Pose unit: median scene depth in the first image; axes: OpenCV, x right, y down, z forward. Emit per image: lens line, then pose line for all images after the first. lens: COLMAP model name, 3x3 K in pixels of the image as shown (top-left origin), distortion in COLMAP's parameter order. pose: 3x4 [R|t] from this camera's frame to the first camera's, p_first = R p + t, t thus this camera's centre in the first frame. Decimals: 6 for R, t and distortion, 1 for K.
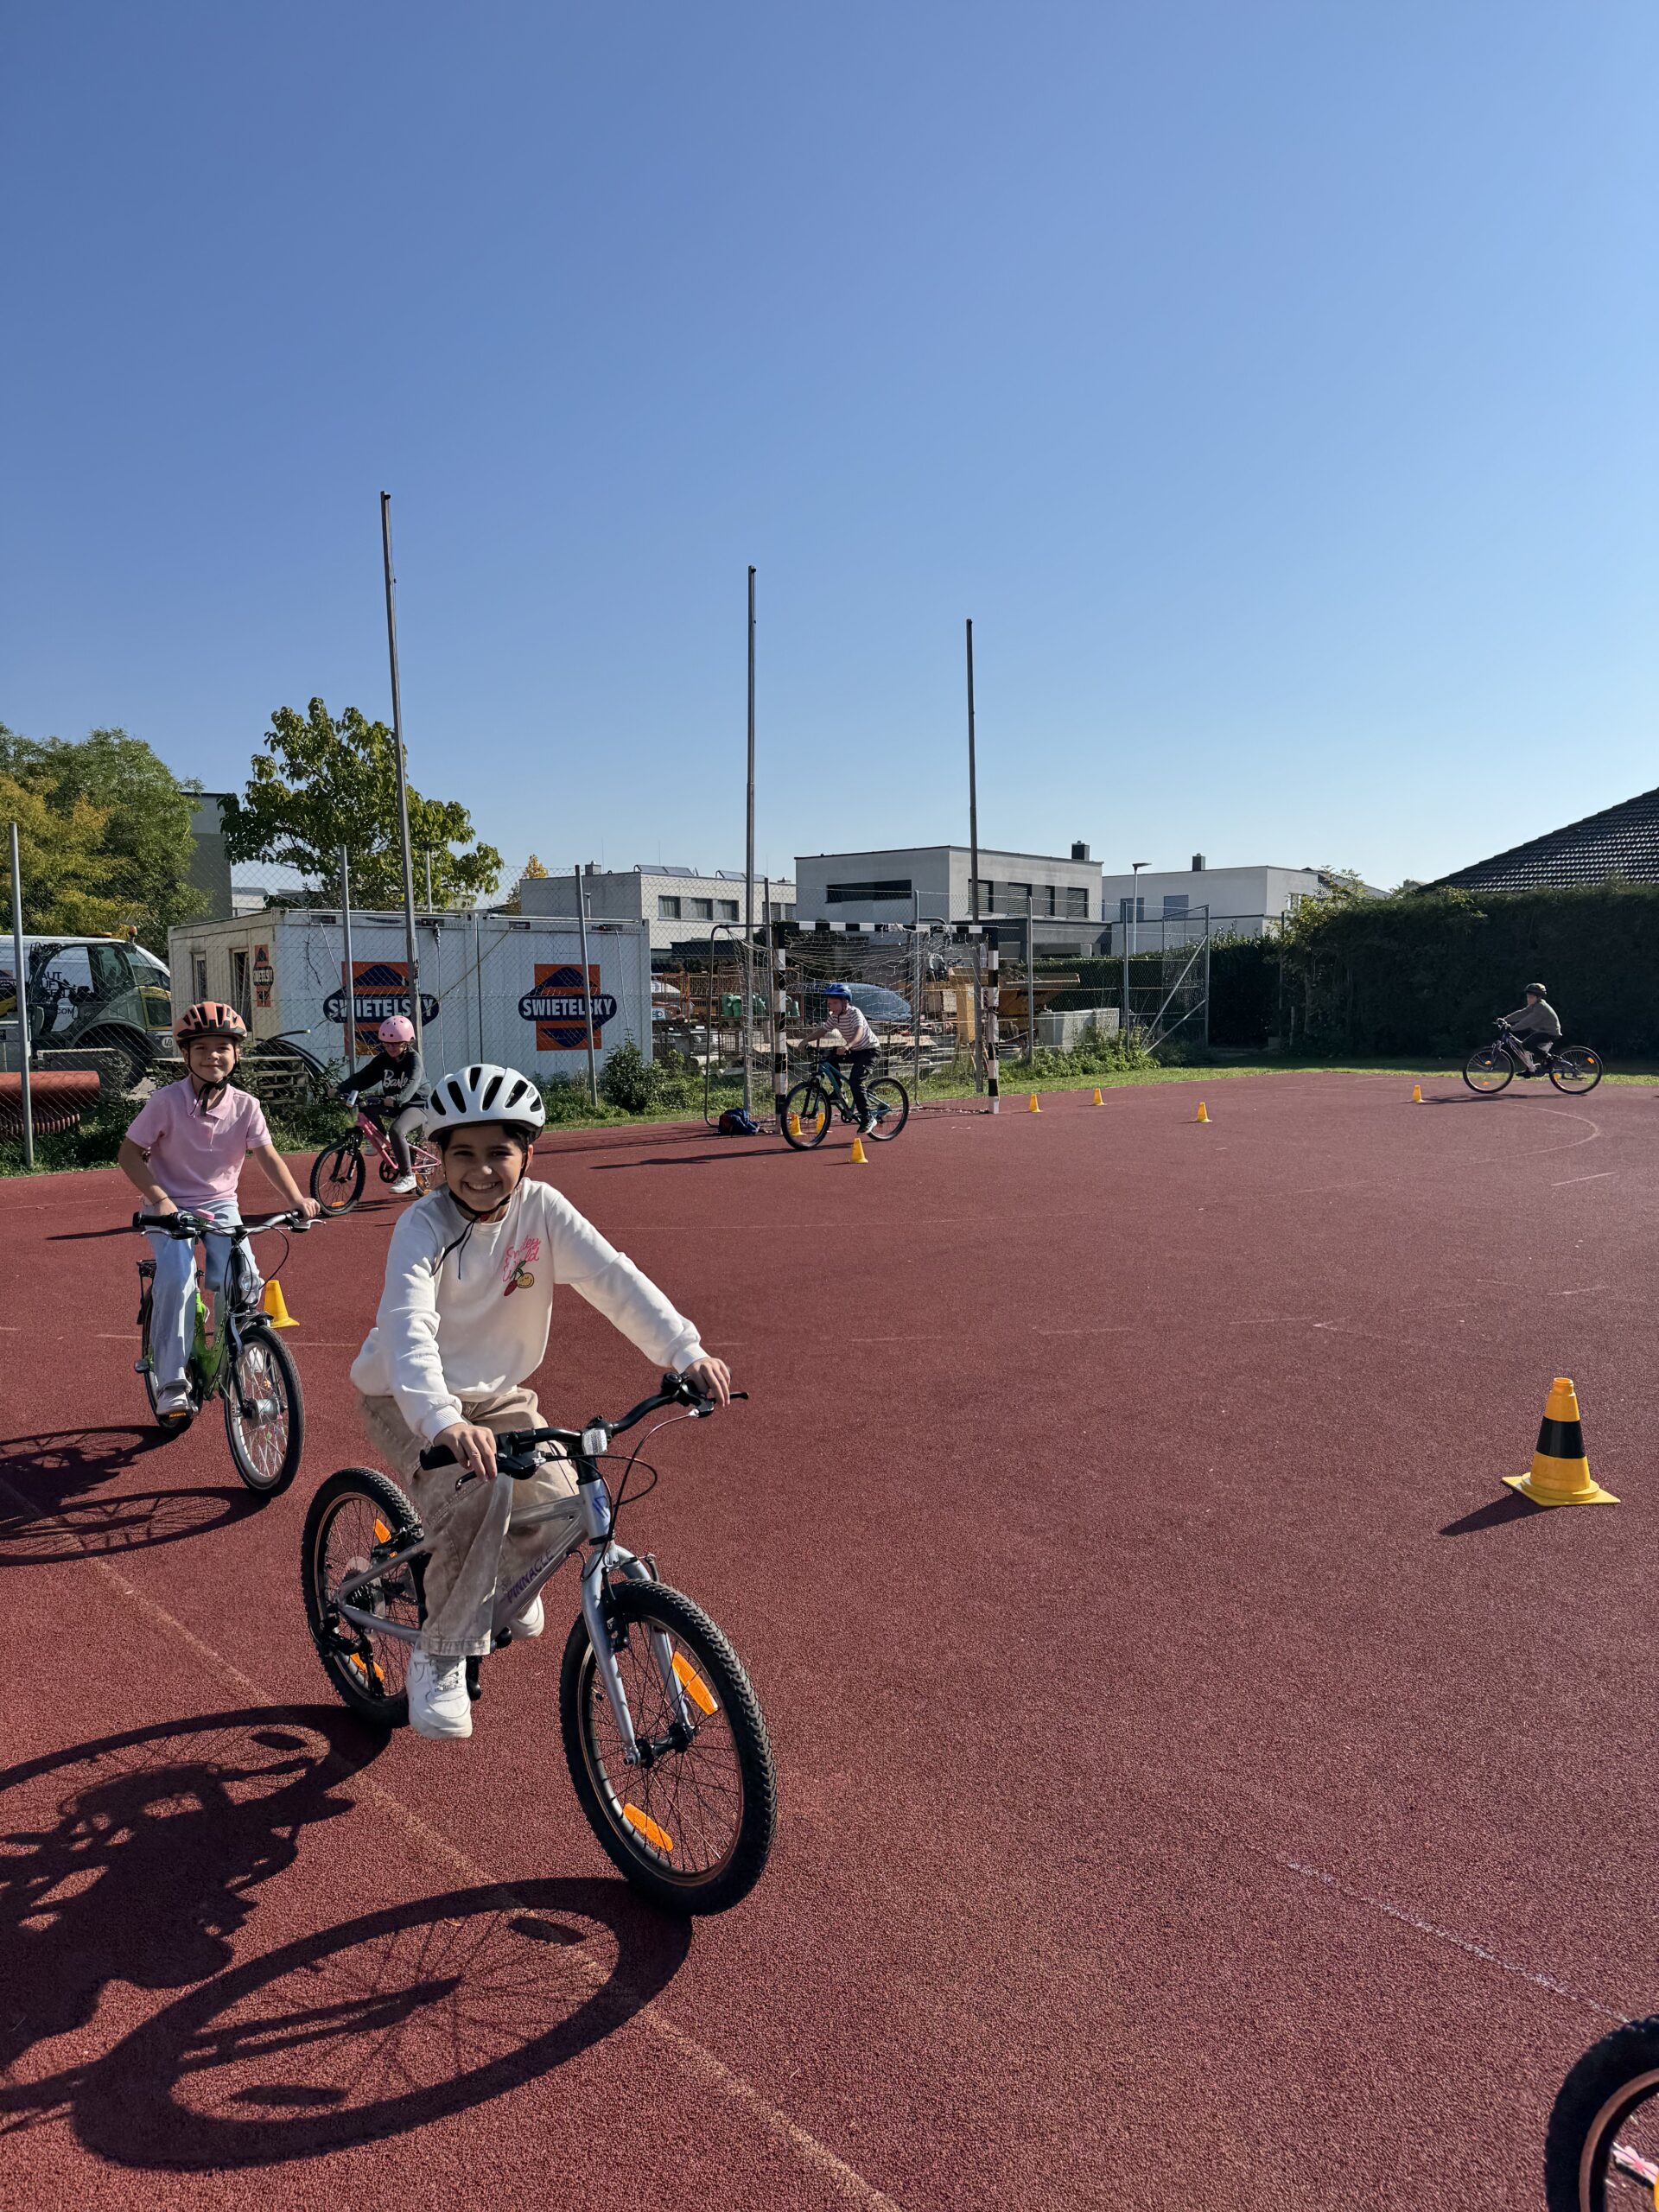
lens RADIAL K [[1504.7, 0, 829.9], [0, 1504.7, 1125.2], [0, 0, 1]] dist [-0.003370, -0.018268]
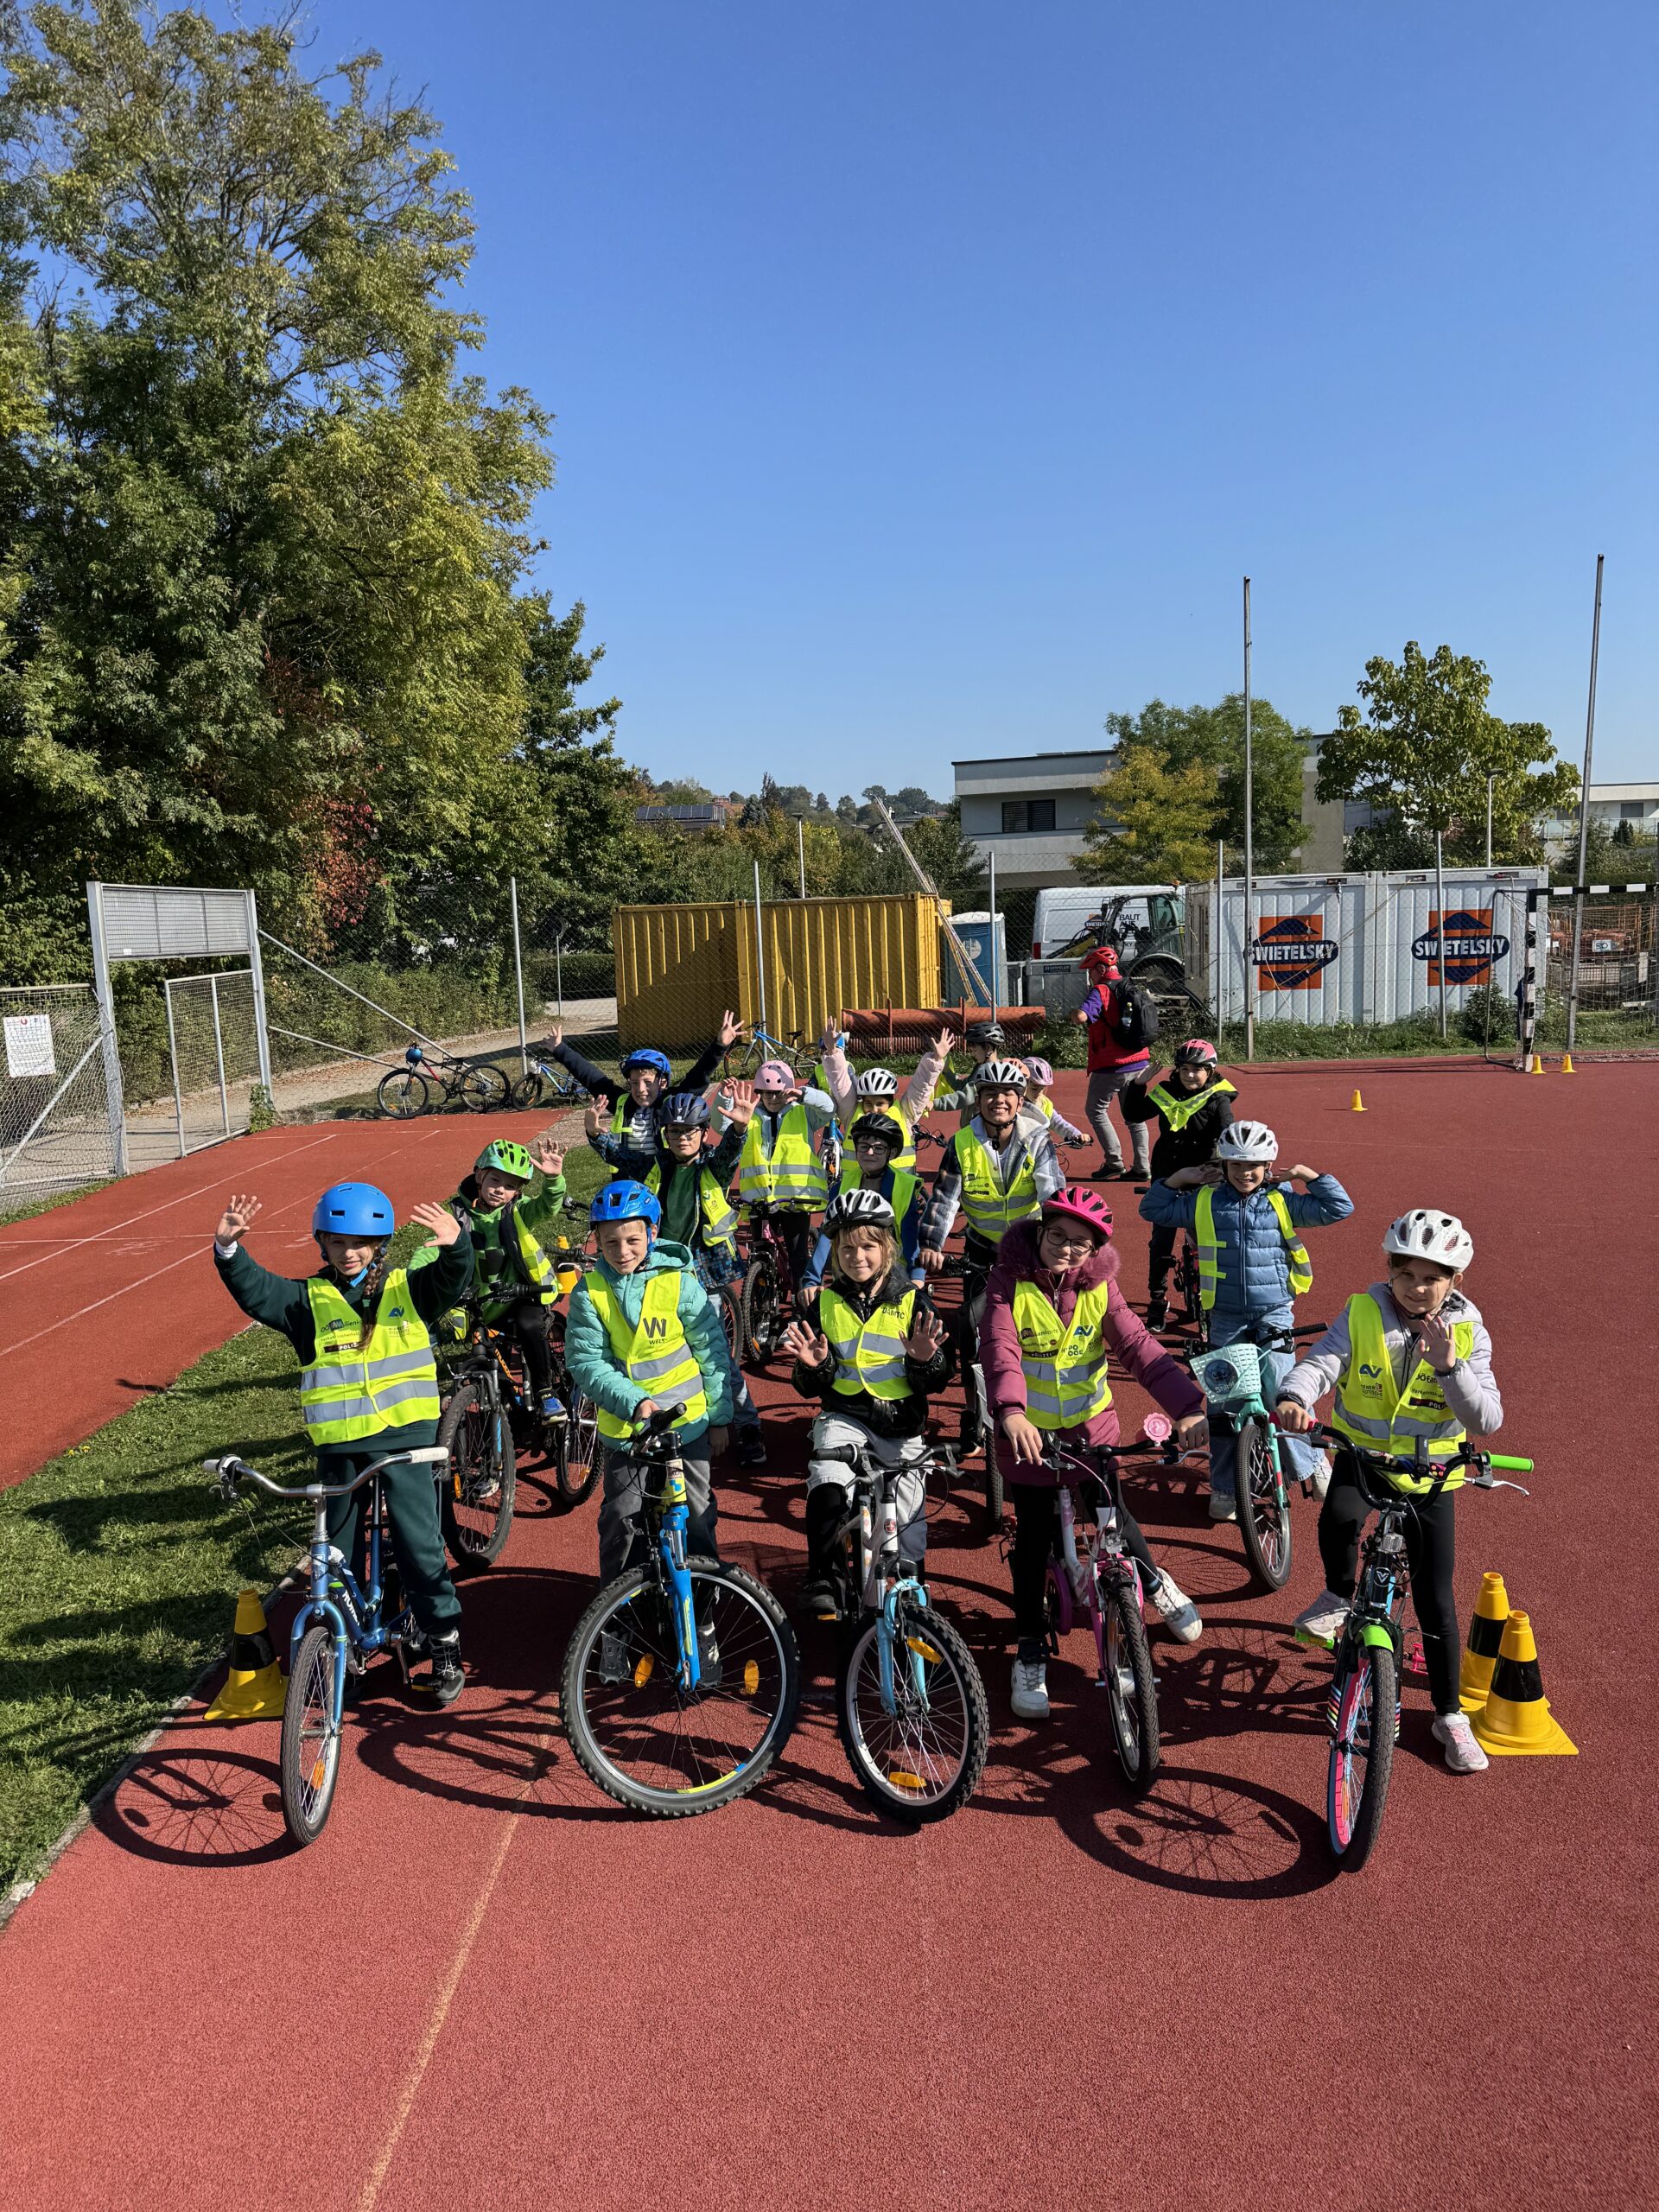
lens RADIAL K [[1504.7, 0, 838.6], [0, 1504.7, 1107.7], [0, 0, 1]] dist [-0.003370, -0.018268]
pose [[0.707170, 0.068923, -0.703676, 0.165389], [-0.024308, 0.997019, 0.073226, -0.015187], [0.706626, -0.034678, 0.706737, -0.087136]]
